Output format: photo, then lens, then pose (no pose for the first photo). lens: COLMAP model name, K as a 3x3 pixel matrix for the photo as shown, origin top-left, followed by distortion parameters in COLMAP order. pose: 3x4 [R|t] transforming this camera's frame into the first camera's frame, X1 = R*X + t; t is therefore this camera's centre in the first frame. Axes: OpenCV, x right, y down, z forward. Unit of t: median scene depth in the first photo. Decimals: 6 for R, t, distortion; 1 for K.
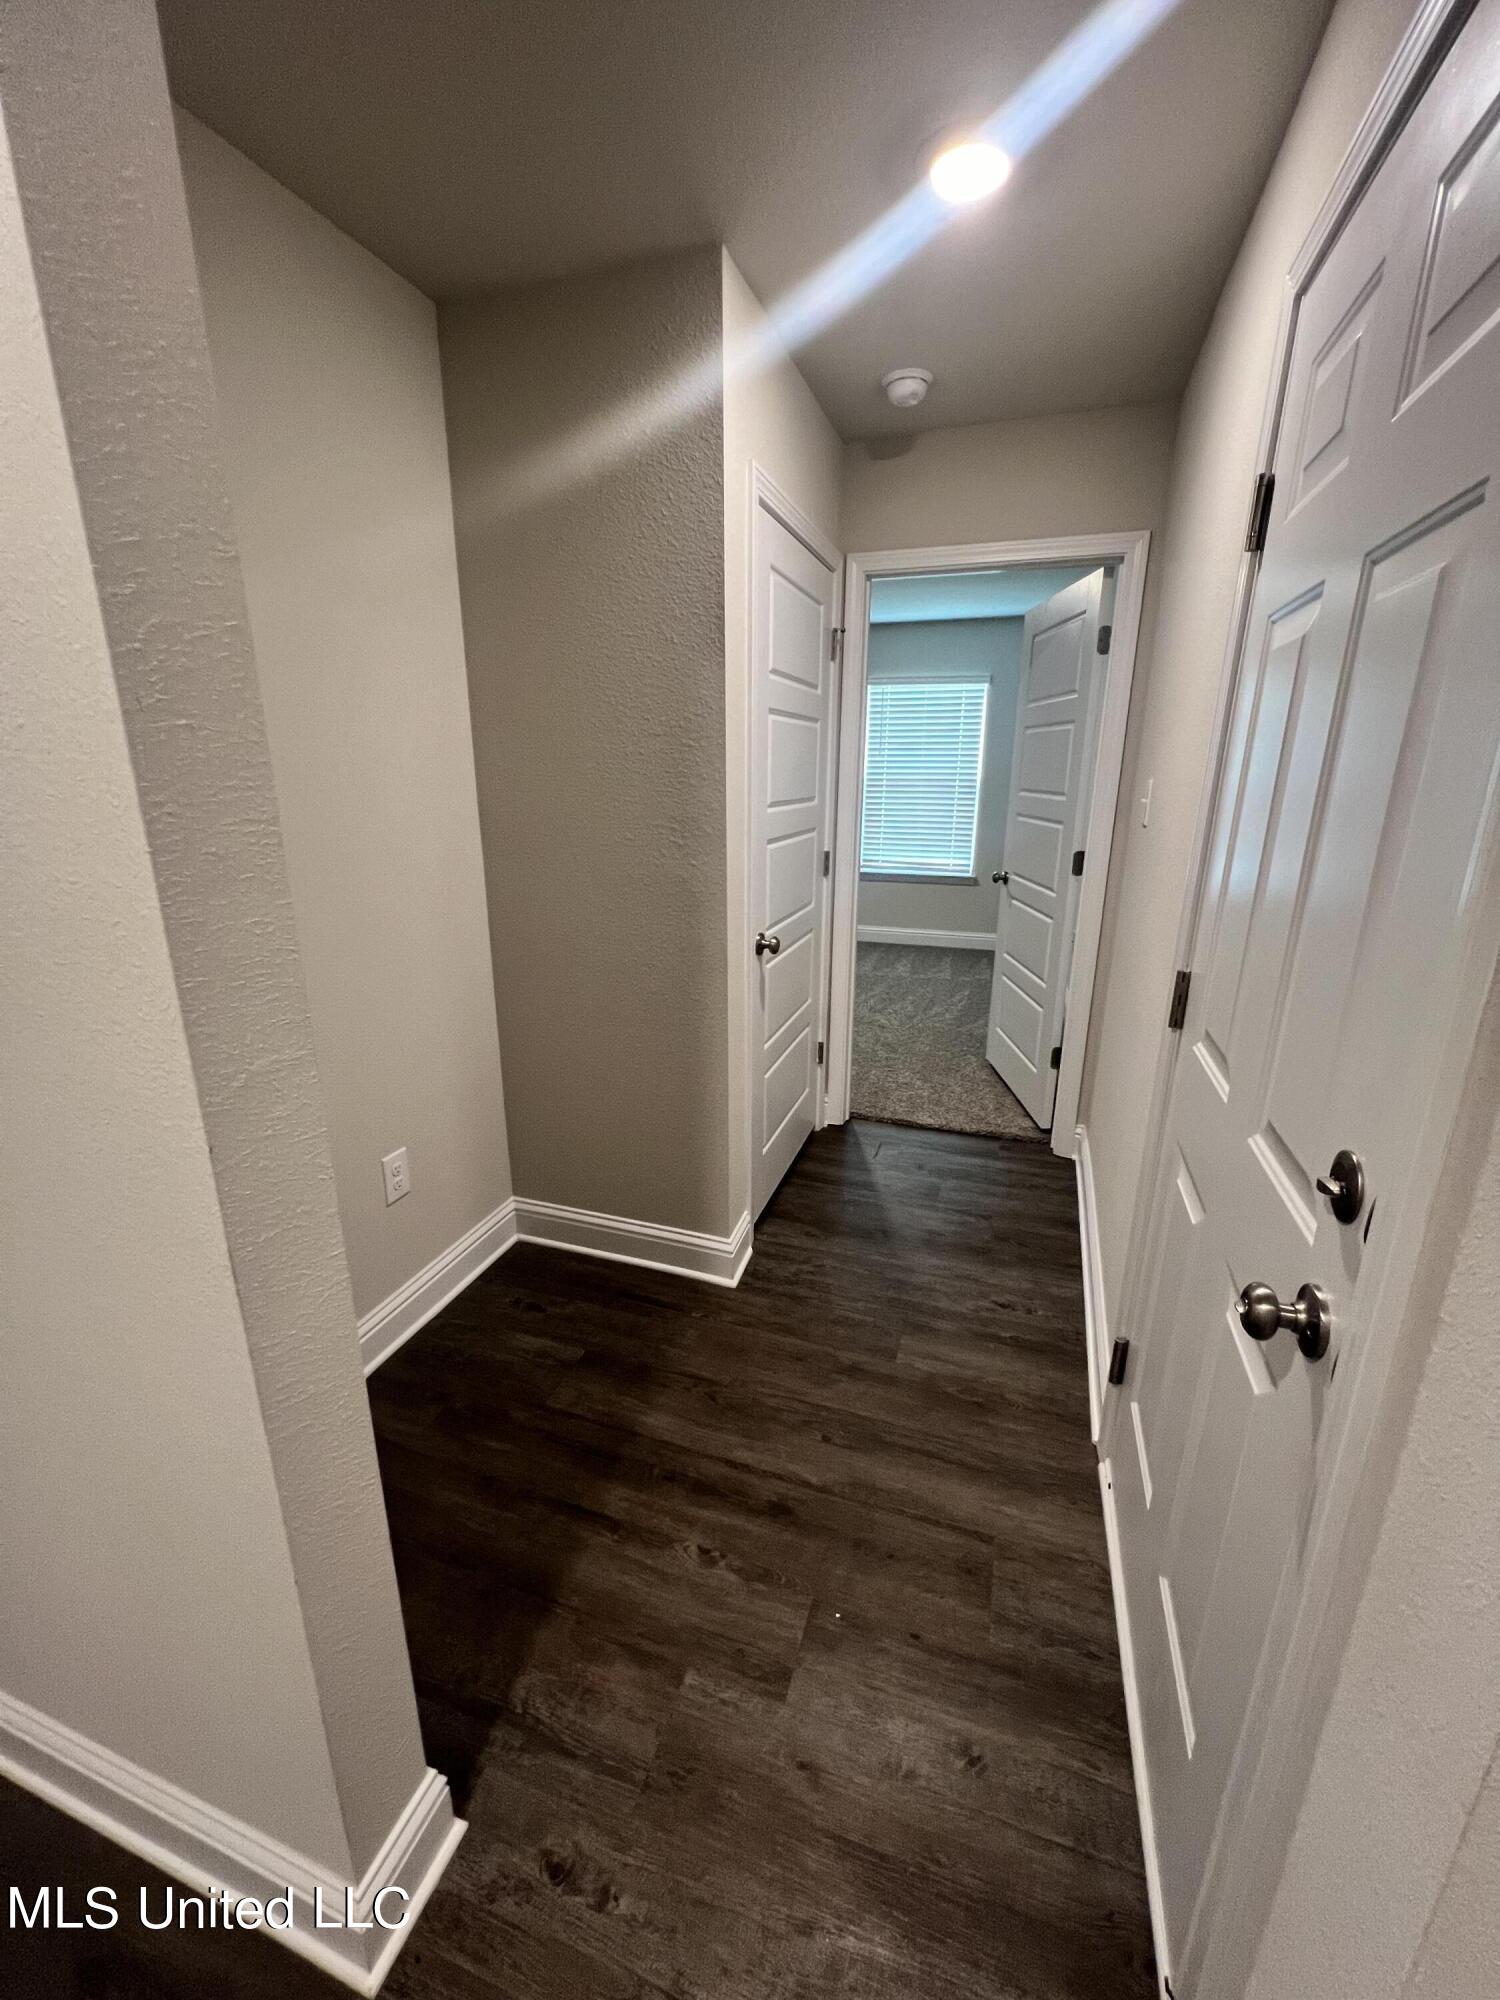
lens RADIAL K [[807.1, 0, 744.8], [0, 807.1, 997.6], [0, 0, 1]] dist [-0.000479, -0.000048]
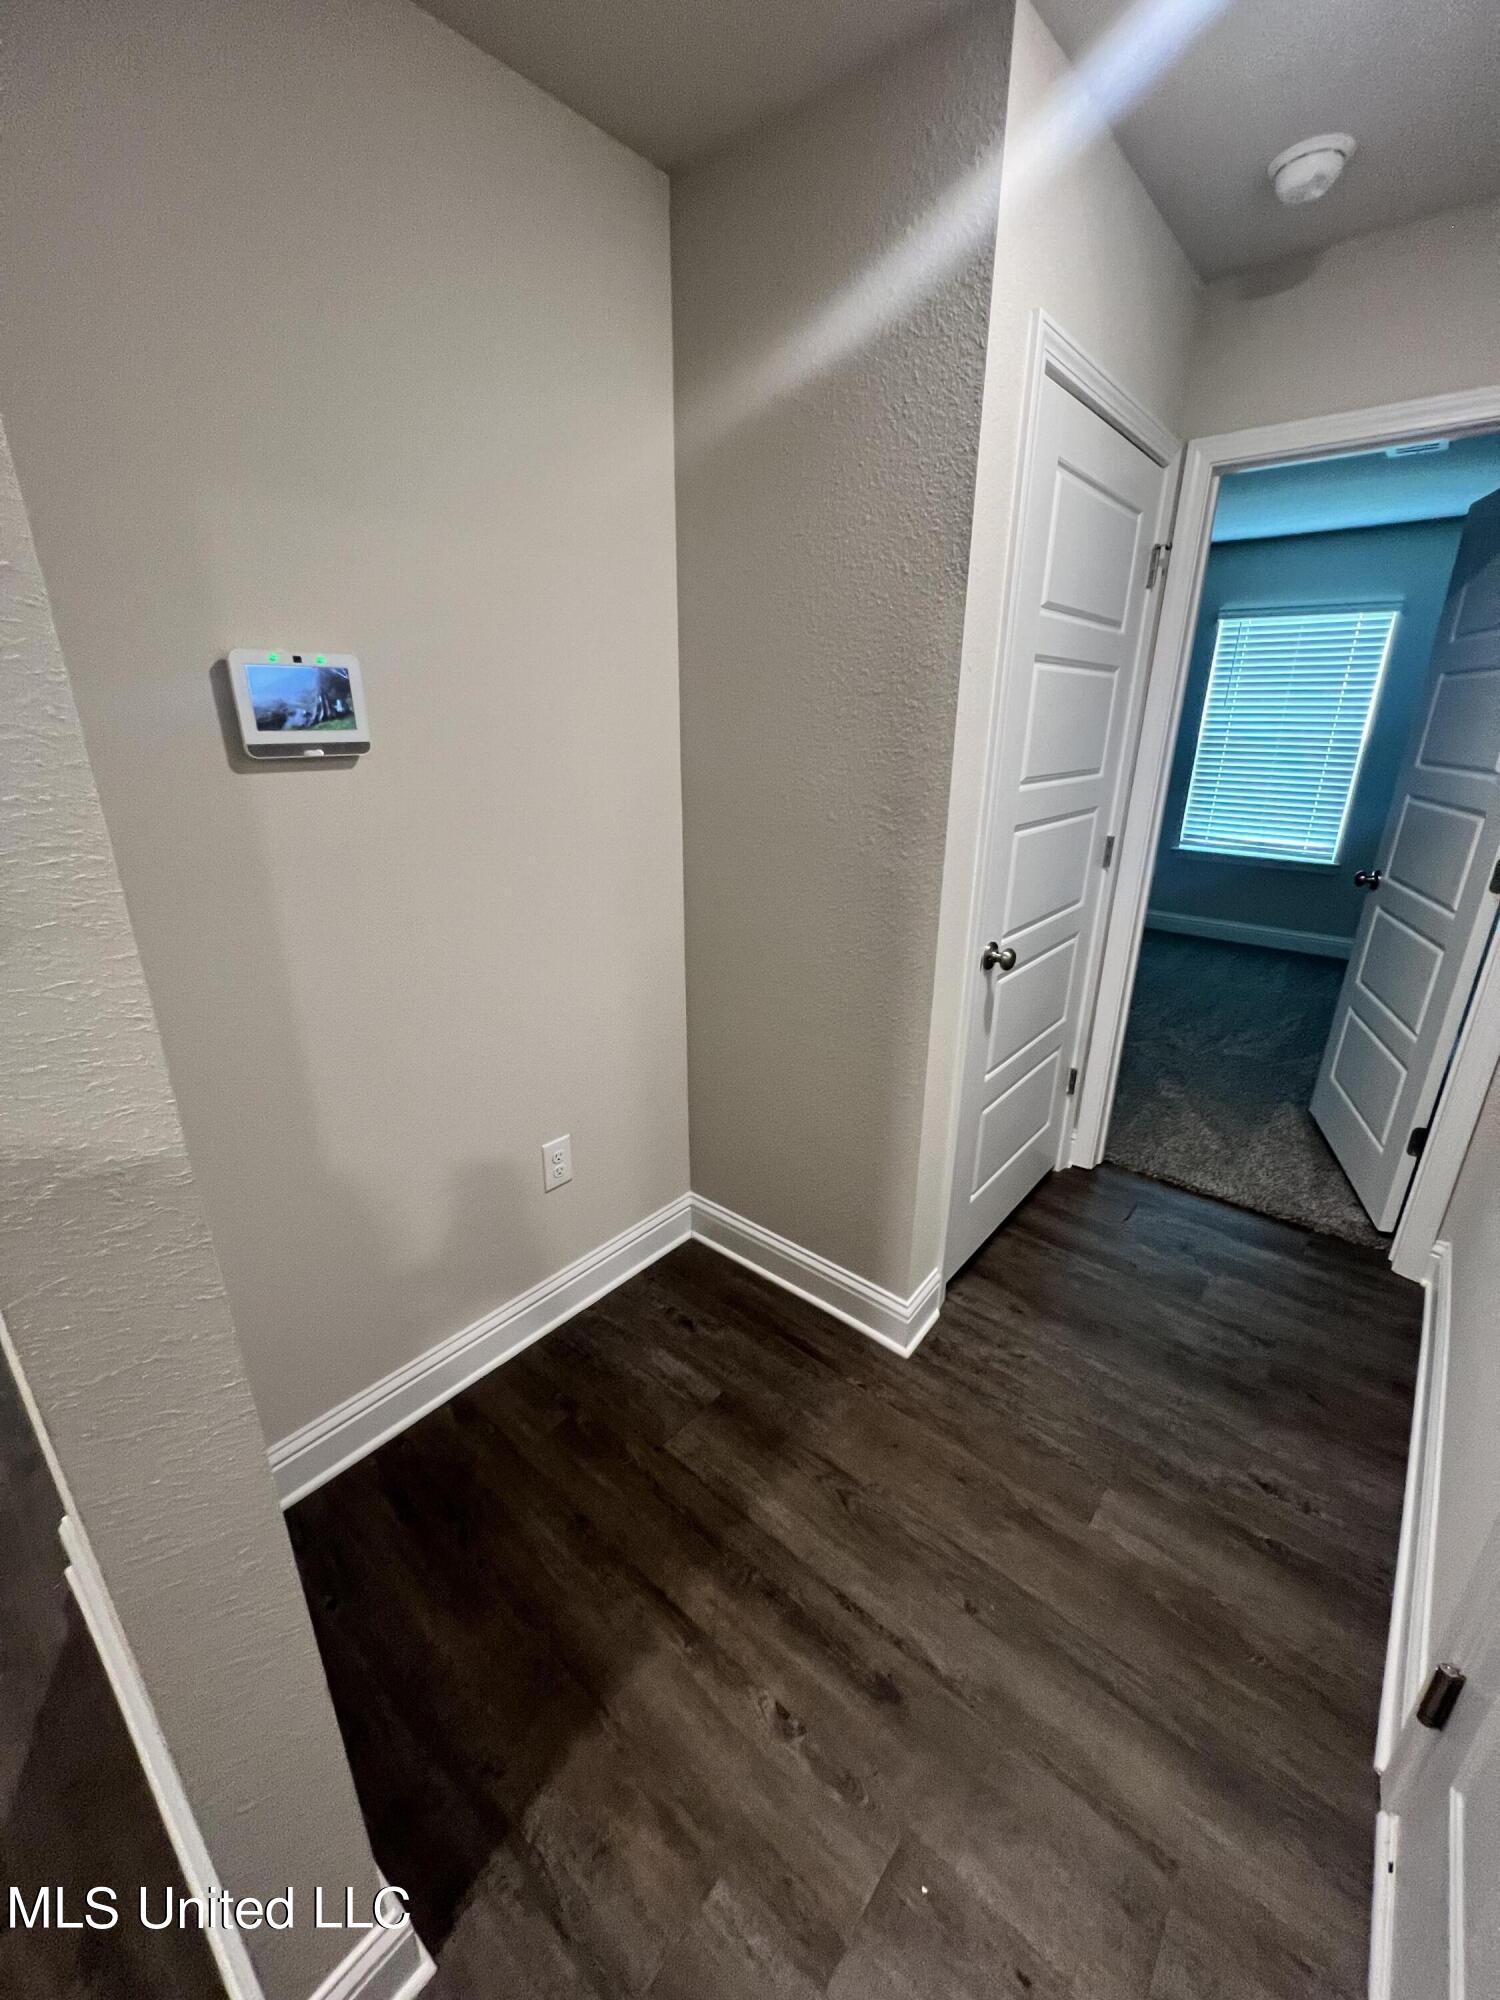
lens RADIAL K [[800.0, 0, 750.9], [0, 800.0, 995.7], [0, 0, 1]] dist [-0.003985, 0.001505]
pose [[0.933649, 0.122293, -0.336666, 0.070123], [-0.101677, 0.991733, 0.078272, -0.065576], [0.343455, -0.038847, 0.938365, 0.171273]]
